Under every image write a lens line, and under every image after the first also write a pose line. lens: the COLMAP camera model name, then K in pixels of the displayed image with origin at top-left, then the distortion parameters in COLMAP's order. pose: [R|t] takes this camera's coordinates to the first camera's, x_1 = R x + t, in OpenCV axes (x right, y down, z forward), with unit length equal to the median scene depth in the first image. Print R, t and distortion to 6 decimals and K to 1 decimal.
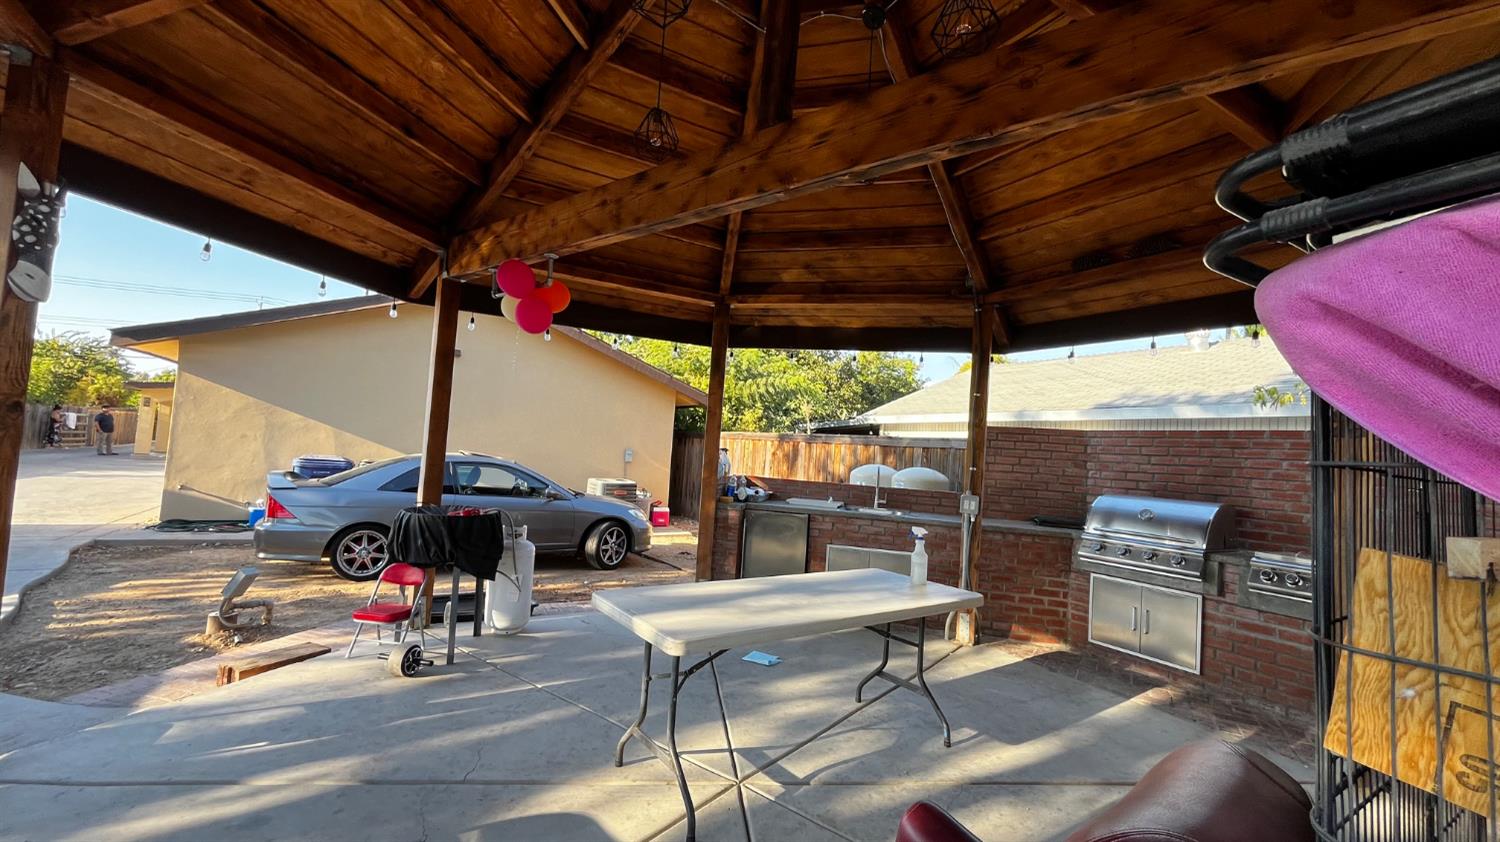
lens RADIAL K [[621.2, 0, 750.2], [0, 621.2, 415.0], [0, 0, 1]] dist [-0.000397, 0.000168]
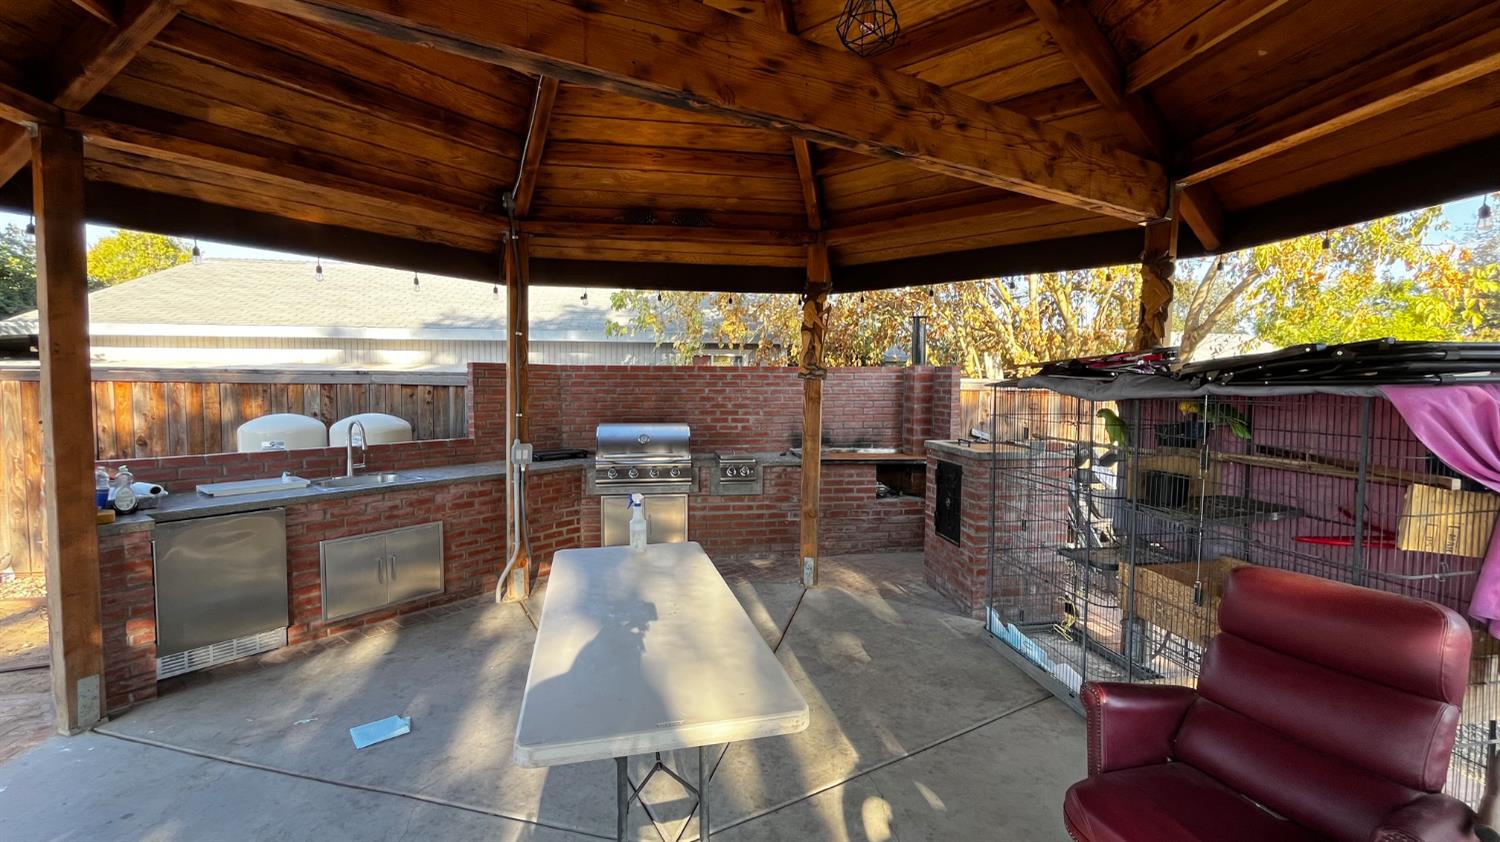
lens RADIAL K [[621.2, 0, 748.9], [0, 621.2, 414.5], [0, 0, 1]] dist [-0.000397, 0.000168]
pose [[0.368883, -0.106541, 0.923350, -0.363412], [-0.037886, 0.990860, 0.129466, -0.045266], [-0.928703, -0.082739, 0.361475, 0.349940]]
